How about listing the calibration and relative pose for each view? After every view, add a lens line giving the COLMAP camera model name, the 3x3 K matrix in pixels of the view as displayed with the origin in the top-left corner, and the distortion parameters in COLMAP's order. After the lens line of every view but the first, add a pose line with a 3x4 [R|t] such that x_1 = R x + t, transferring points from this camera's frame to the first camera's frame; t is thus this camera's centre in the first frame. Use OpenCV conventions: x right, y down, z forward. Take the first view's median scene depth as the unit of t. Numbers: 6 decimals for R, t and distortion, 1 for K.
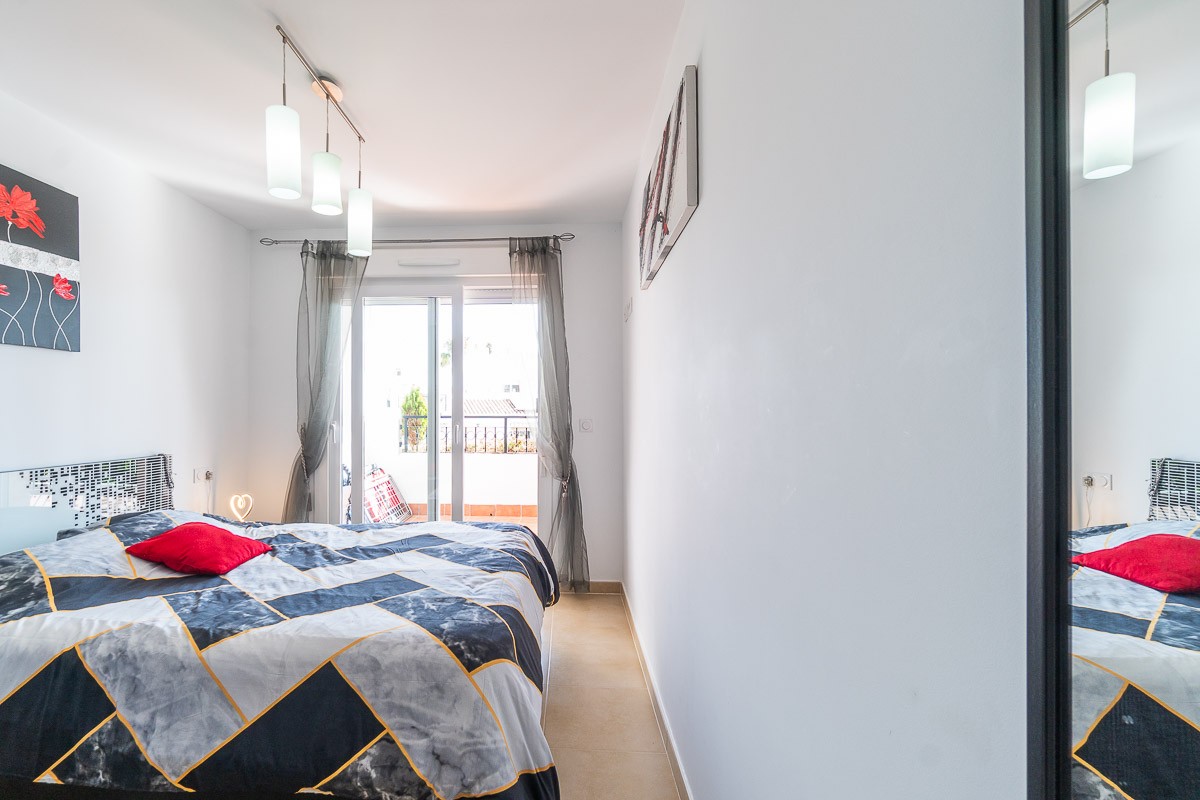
lens RADIAL K [[532.9, 0, 543.7], [0, 532.9, 408.2], [0, 0, 1]] dist [-0.001636, -0.000138]
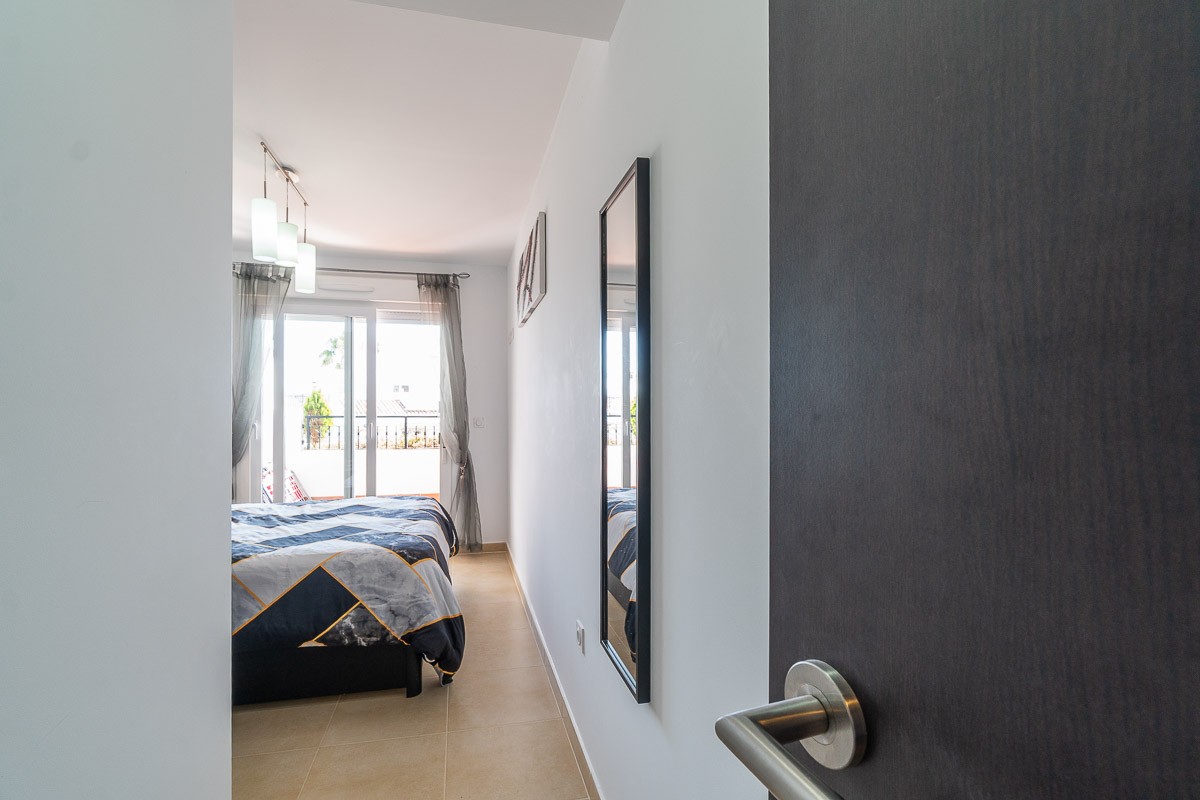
lens RADIAL K [[516.6, 0, 577.9], [0, 516.6, 408.9], [0, 0, 1]] dist [-0.001603, -0.000148]
pose [[0.963333, 0.000697, 0.268307, -0.046959], [-0.000889, 0.999999, 0.000593, -0.002647], [-0.268307, -0.000810, 0.963333, -0.501956]]
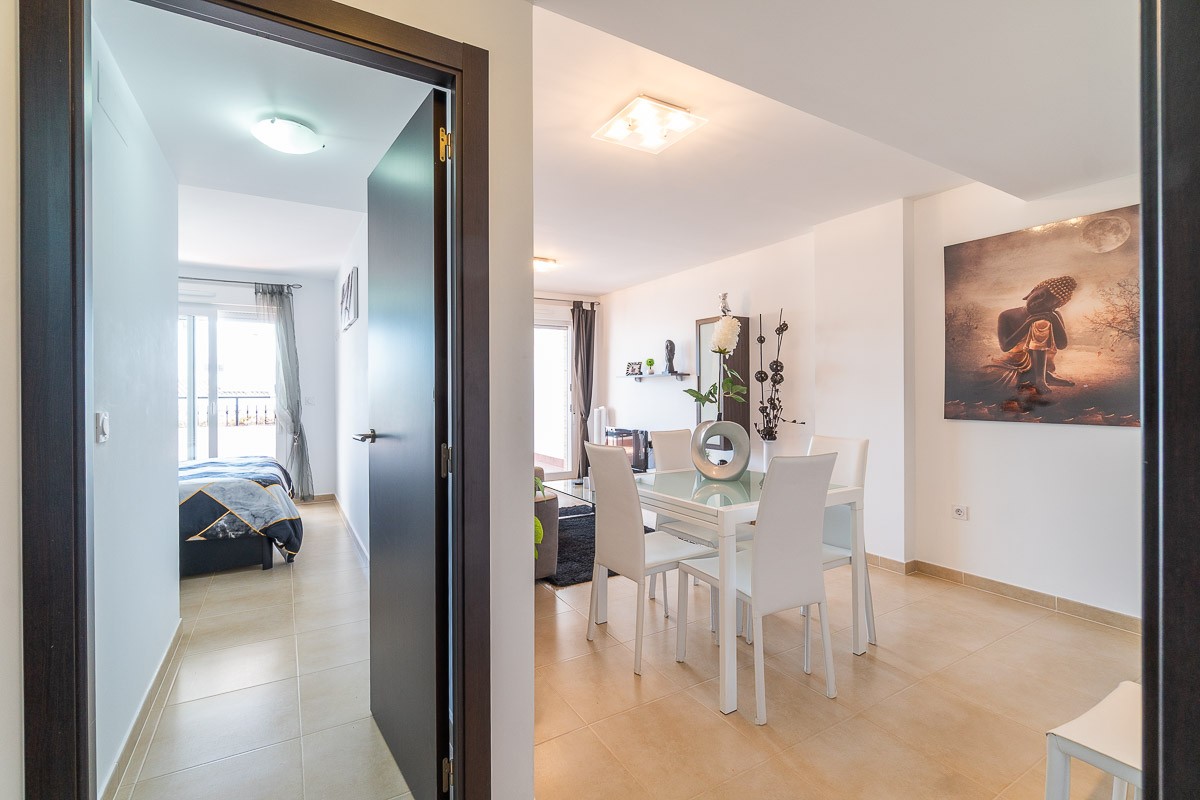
lens RADIAL K [[496.3, 0, 560.0], [0, 496.3, 392.0], [0, 0, 1]] dist [0.002978, 0.000135]
pose [[0.851921, -0.004321, 0.523652, -0.125283], [0.001572, 0.999983, 0.005694, -0.005051], [-0.523667, -0.004028, 0.851913, -1.346781]]
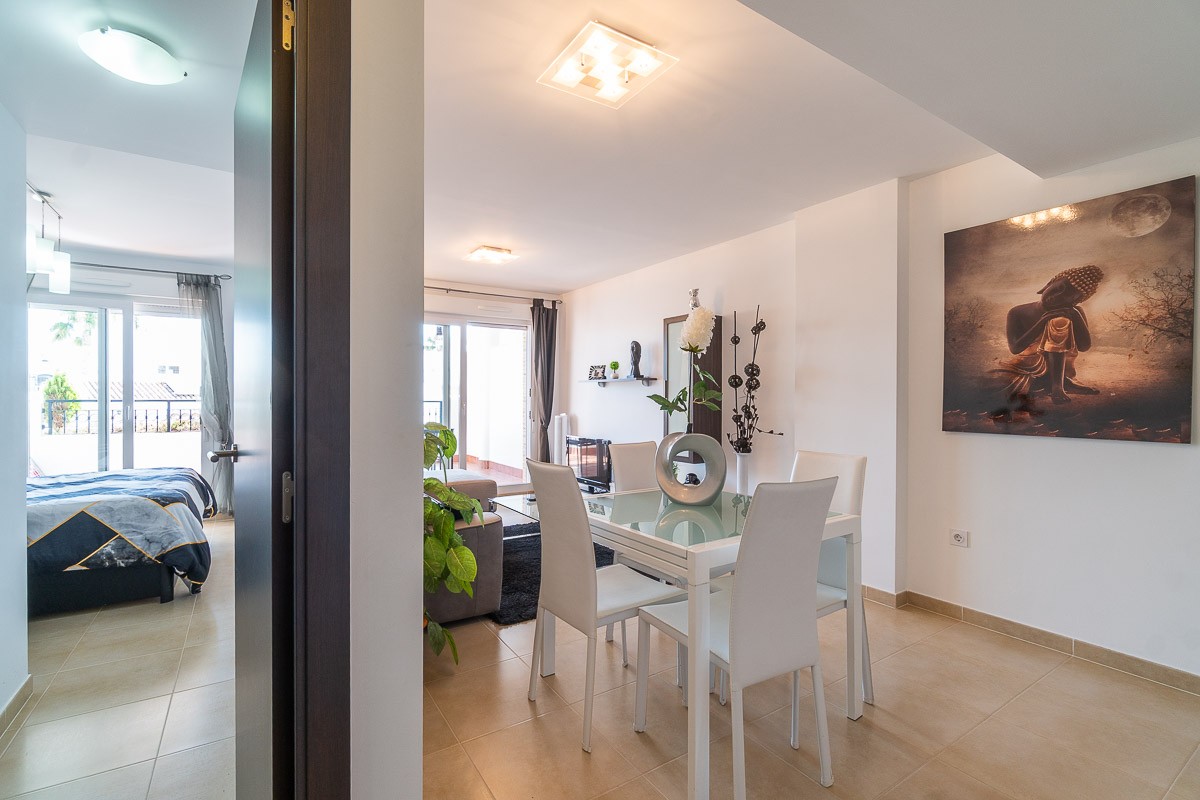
lens RADIAL K [[500.0, 0, 552.9], [0, 500.0, 398.9], [0, 0, 1]] dist [-0.008418, -0.000280]
pose [[0.826045, -0.000786, 0.563603, 0.029042], [-0.005158, 0.999947, 0.008954, -0.004568], [-0.563580, -0.010304, 0.825997, -1.207782]]
